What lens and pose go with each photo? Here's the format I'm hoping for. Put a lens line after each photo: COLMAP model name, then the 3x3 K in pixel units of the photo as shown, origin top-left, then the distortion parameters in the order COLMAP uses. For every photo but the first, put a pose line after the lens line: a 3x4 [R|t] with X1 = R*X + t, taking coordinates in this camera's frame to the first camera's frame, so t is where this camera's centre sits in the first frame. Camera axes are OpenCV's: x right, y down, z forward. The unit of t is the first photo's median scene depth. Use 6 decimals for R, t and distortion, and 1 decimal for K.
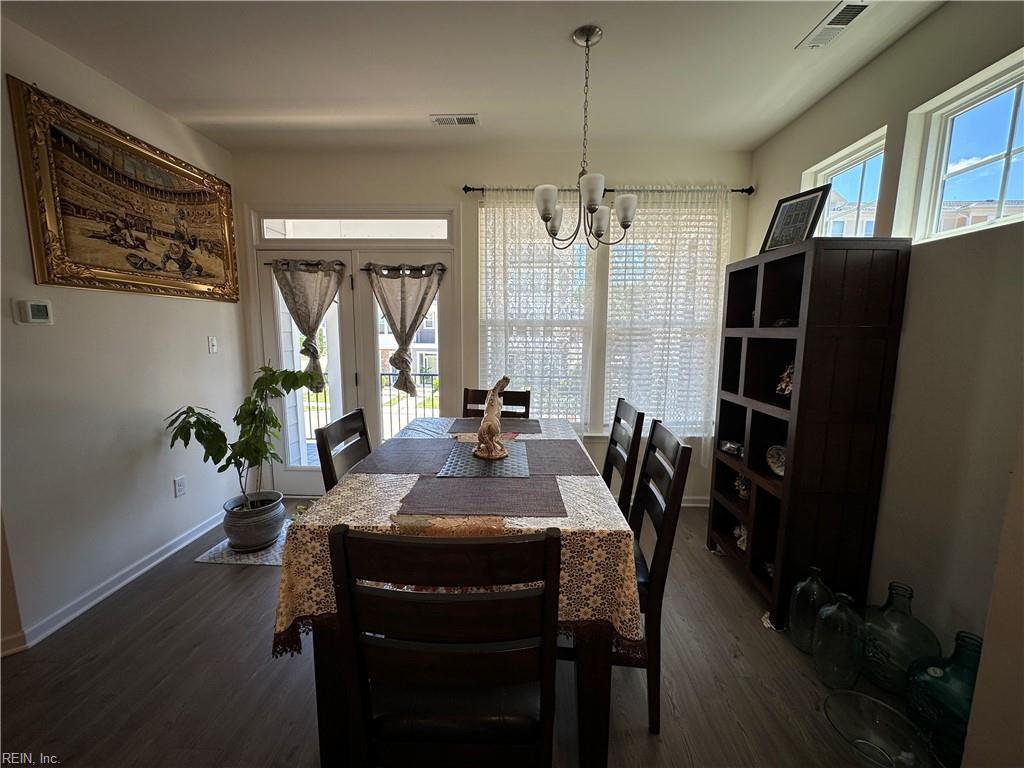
lens RADIAL K [[408.5, 0, 513.1], [0, 408.5, 383.0], [0, 0, 1]] dist [-0.002646, 0.000293]
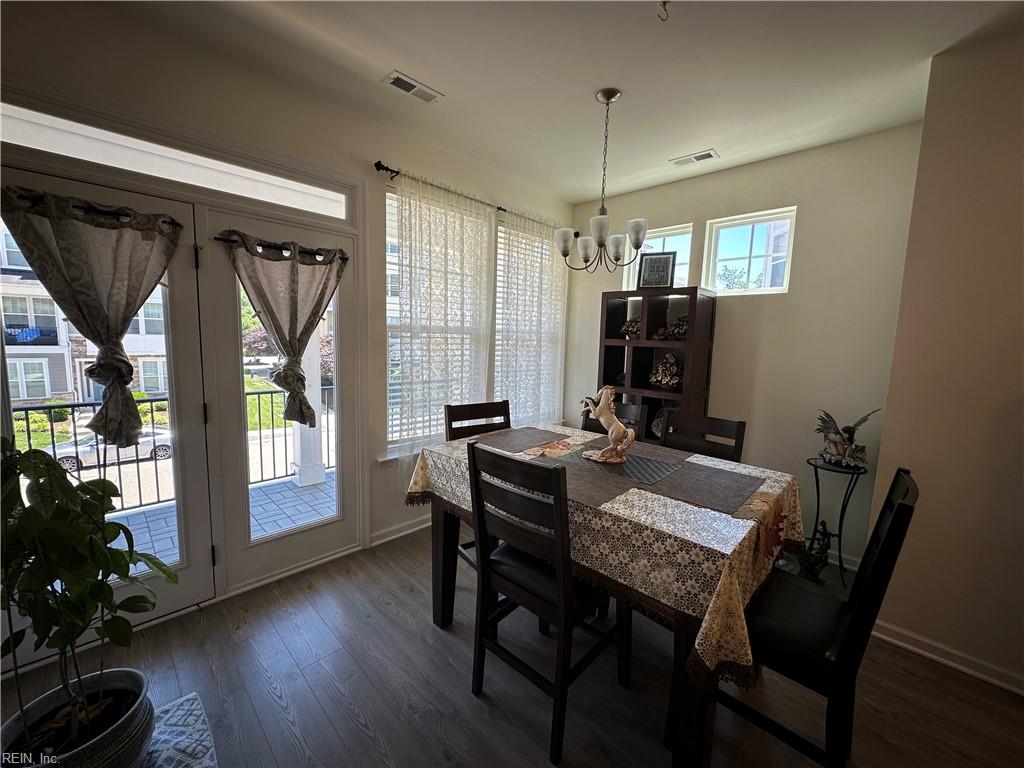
lens RADIAL K [[408.5, 0, 513.1], [0, 408.5, 383.0], [0, 0, 1]] dist [-0.002646, 0.000293]
pose [[0.677223, -0.072170, 0.732230, -0.540472], [0.073484, 0.996836, 0.030287, -0.041224], [-0.732099, 0.033296, 0.680384, 0.243731]]
